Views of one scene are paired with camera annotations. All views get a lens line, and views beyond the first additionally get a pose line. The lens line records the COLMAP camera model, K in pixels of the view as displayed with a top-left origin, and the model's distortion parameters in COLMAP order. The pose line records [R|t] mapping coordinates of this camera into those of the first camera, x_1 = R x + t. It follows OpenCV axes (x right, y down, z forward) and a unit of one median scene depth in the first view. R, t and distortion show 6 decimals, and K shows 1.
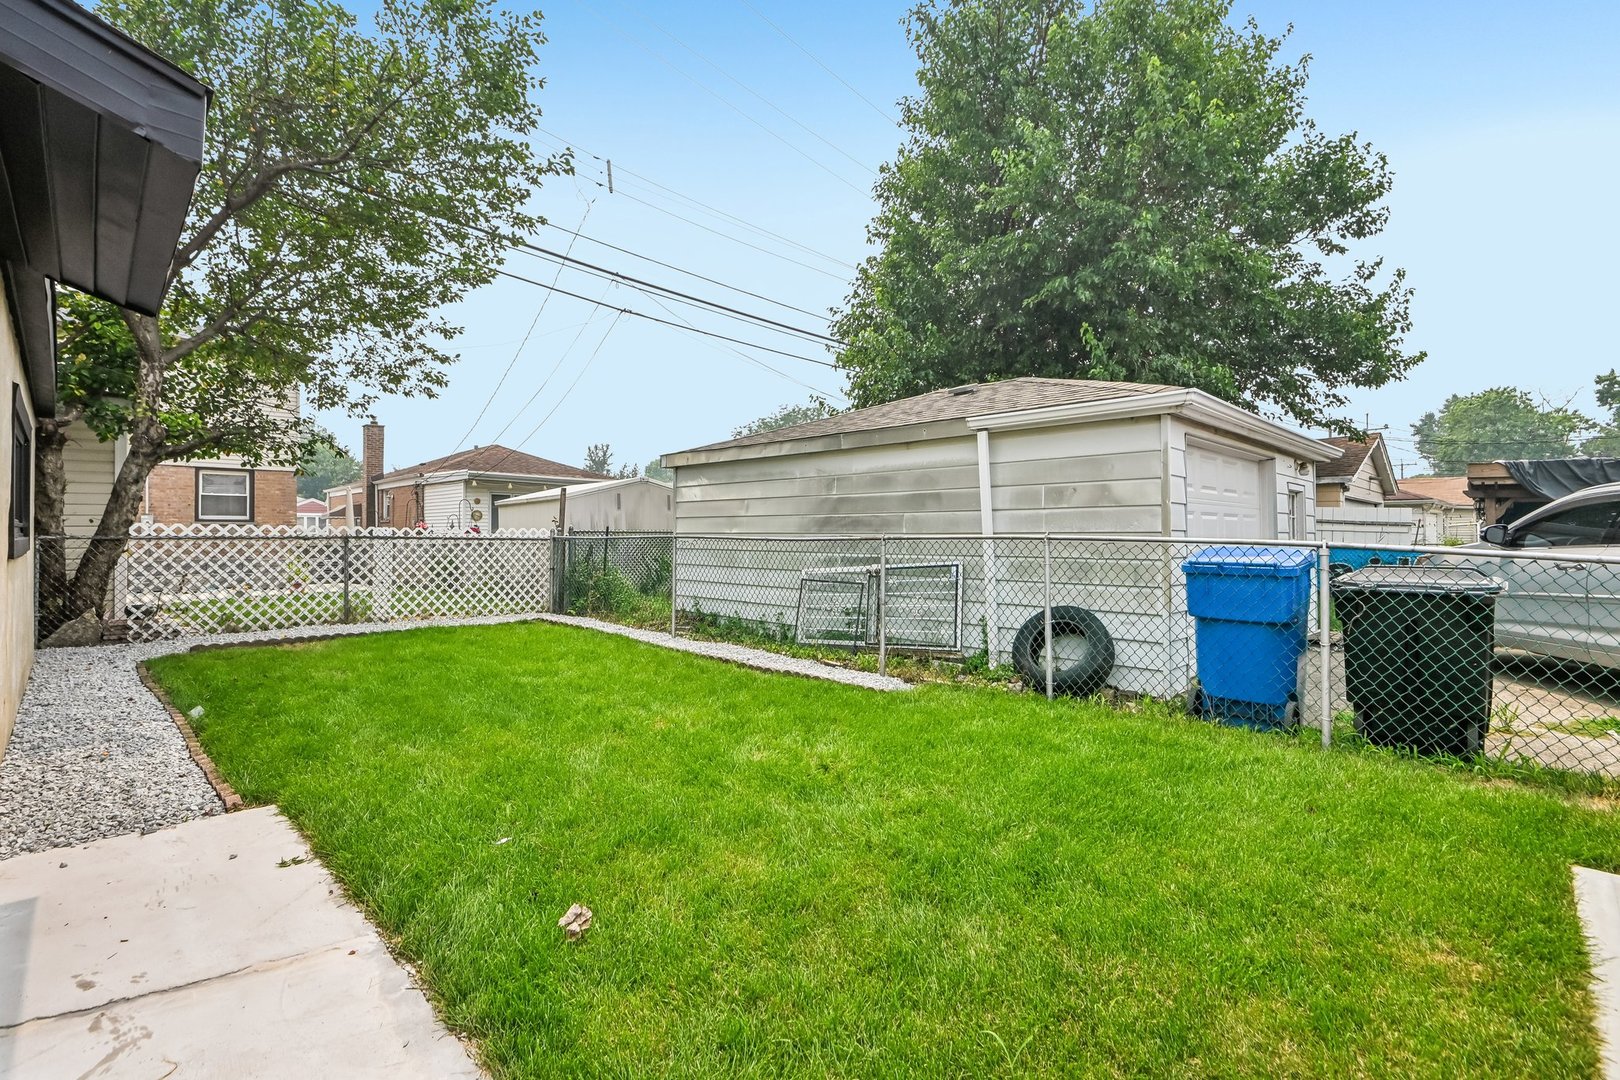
lens RADIAL K [[799.3, 0, 810.0], [0, 799.3, 540.0], [0, 0, 1]] dist [0.045430, -0.000157]
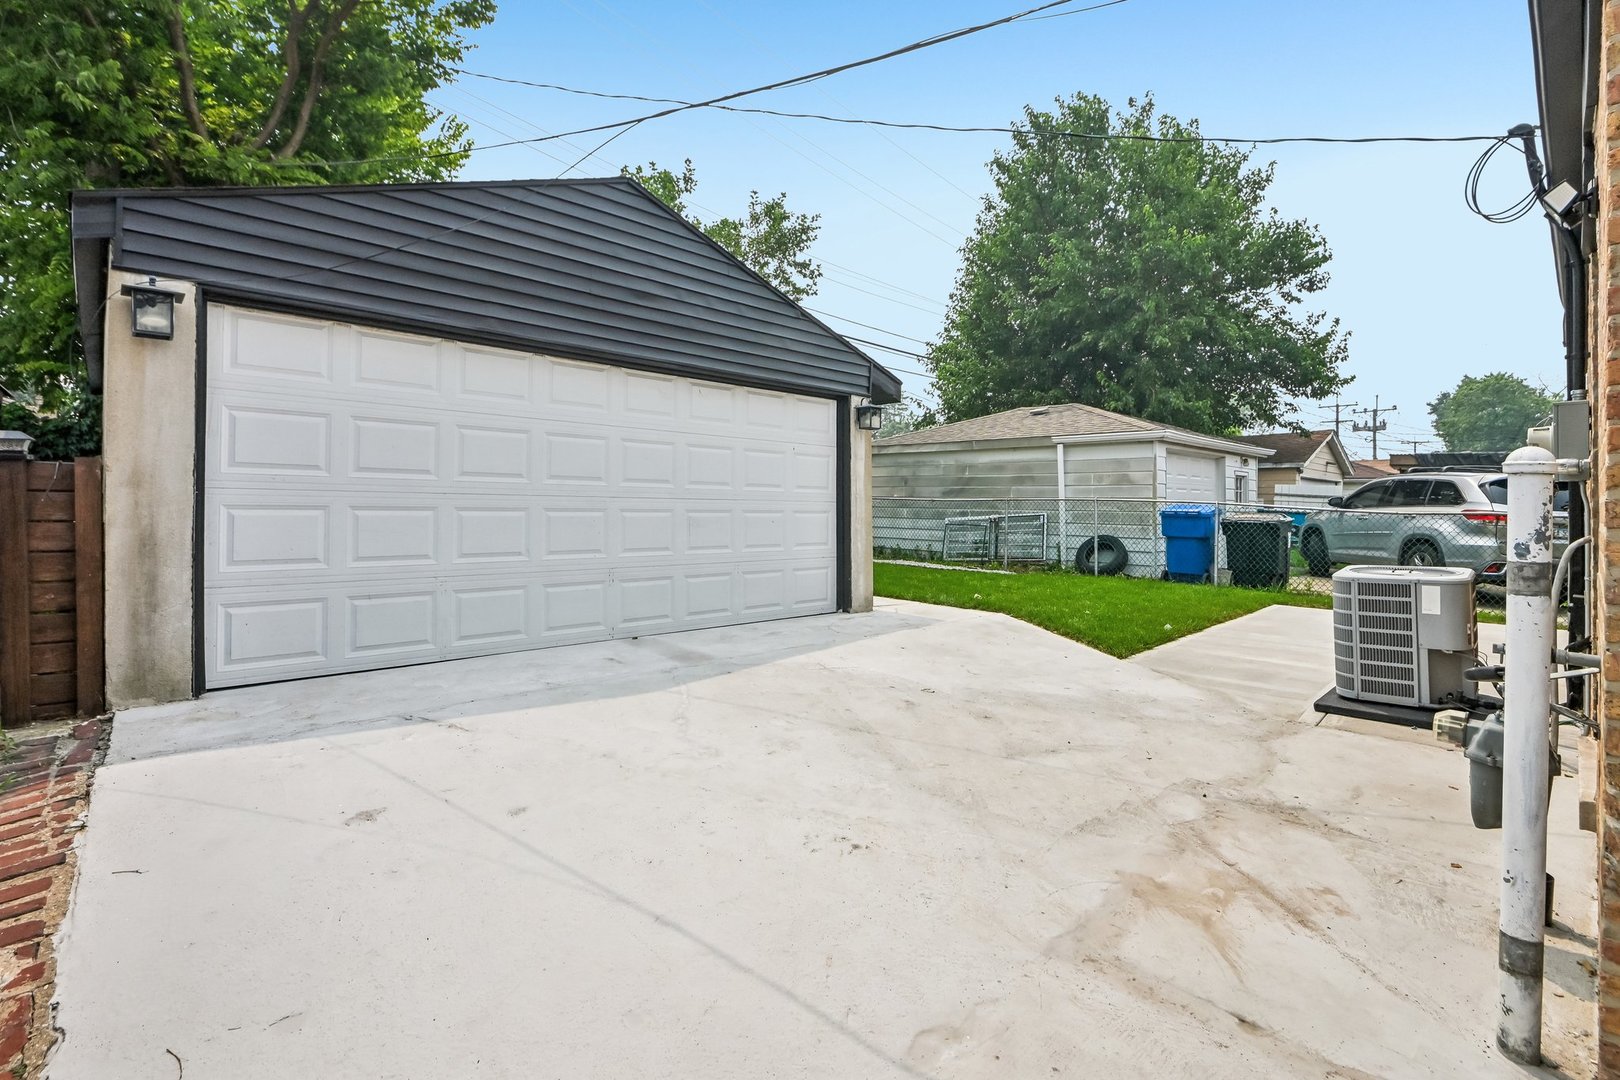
lens RADIAL K [[734.3, 0, 809.5], [0, 734.3, 511.8], [0, 0, 1]] dist [-0.000528, -0.000784]
pose [[0.998315, 0.012703, -0.056628, -0.222922], [-0.012332, 0.999900, 0.006891, 0.015939], [0.056710, -0.006182, 0.998372, -0.619904]]
